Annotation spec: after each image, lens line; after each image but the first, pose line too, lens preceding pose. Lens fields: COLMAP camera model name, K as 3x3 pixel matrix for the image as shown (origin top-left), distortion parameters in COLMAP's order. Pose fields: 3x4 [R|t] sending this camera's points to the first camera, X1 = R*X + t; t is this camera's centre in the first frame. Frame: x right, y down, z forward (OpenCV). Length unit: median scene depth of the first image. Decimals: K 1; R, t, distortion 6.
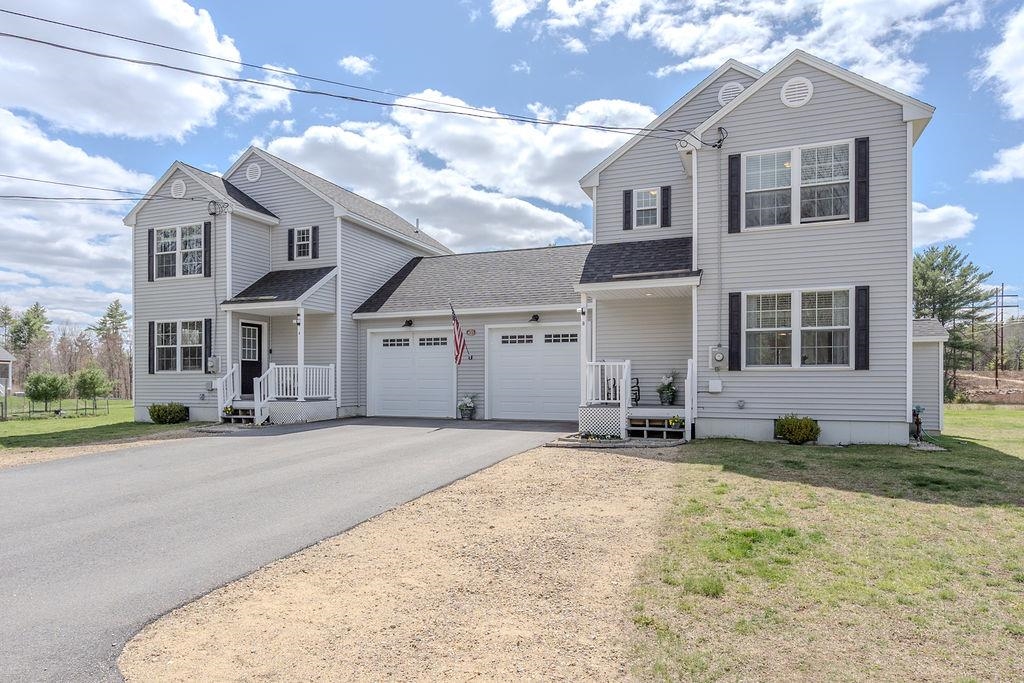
lens RADIAL K [[568.2, 0, 514.8], [0, 568.2, 386.1], [0, 0, 1]] dist [0.002778, 0.000962]
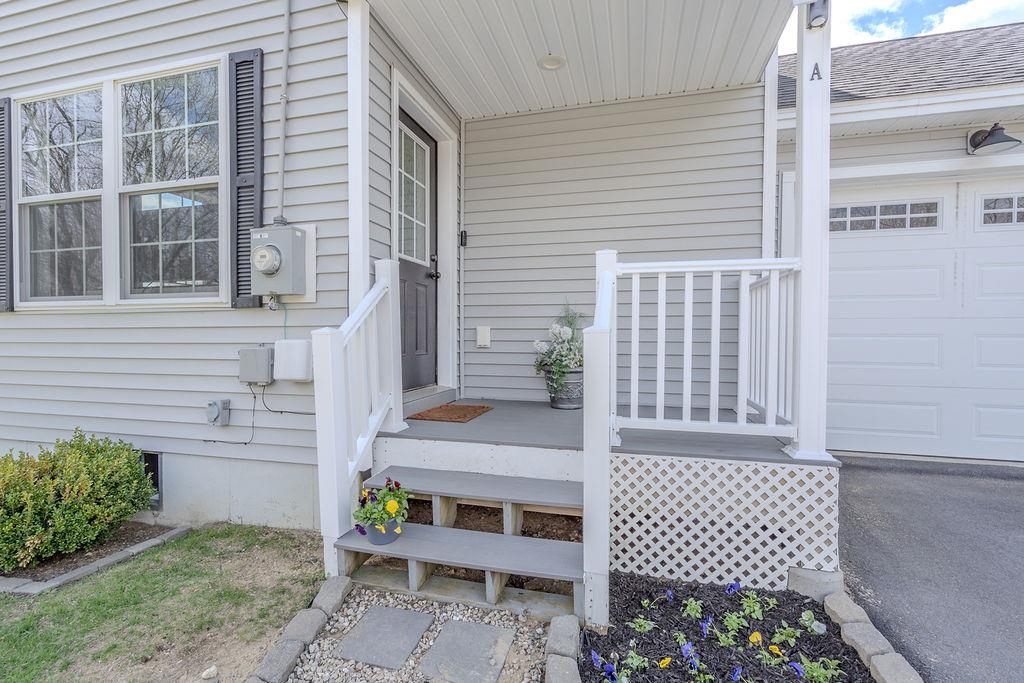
lens RADIAL K [[434.4, 0, 515.2], [0, 434.4, 343.4], [0, 0, 1]] dist [-0.001455, 0.000089]
pose [[0.993744, -0.000600, 0.111681, -0.488758], [-0.000697, 0.999933, 0.011583, -0.010914], [-0.111681, -0.011588, 0.993677, 0.881386]]
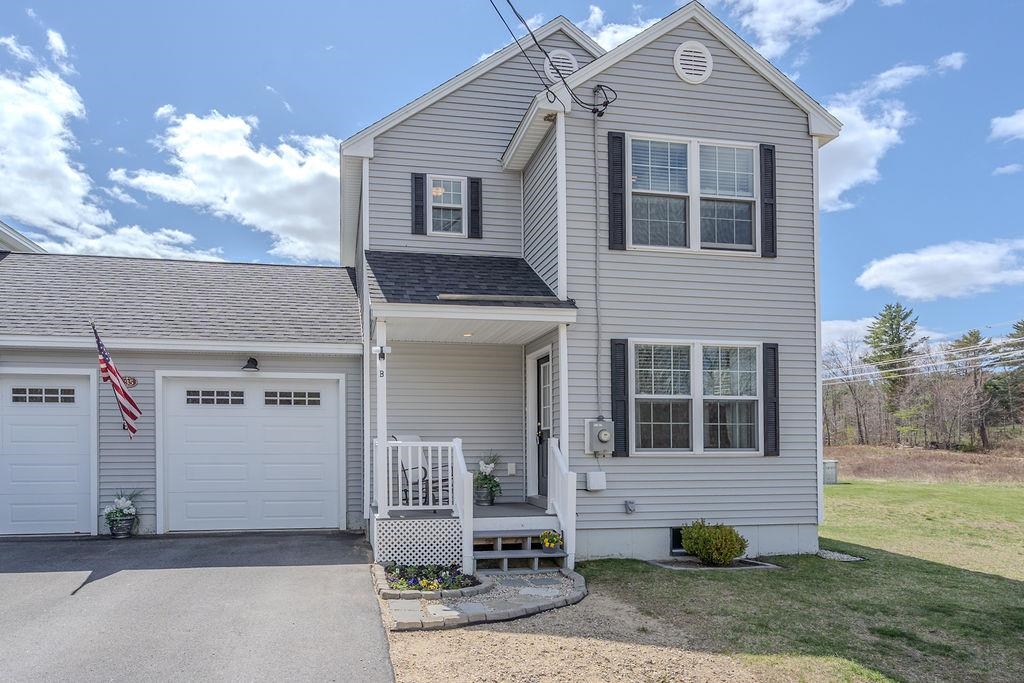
lens RADIAL K [[542.1, 0, 384.4], [0, 542.1, 444.7], [0, 0, 1]] dist [-0.005227, -0.000358]
pose [[0.878328, -0.001635, 0.478056, -0.114652], [0.005265, 0.999967, -0.006253, -0.028366], [-0.478030, 0.008009, 0.878307, 0.422311]]
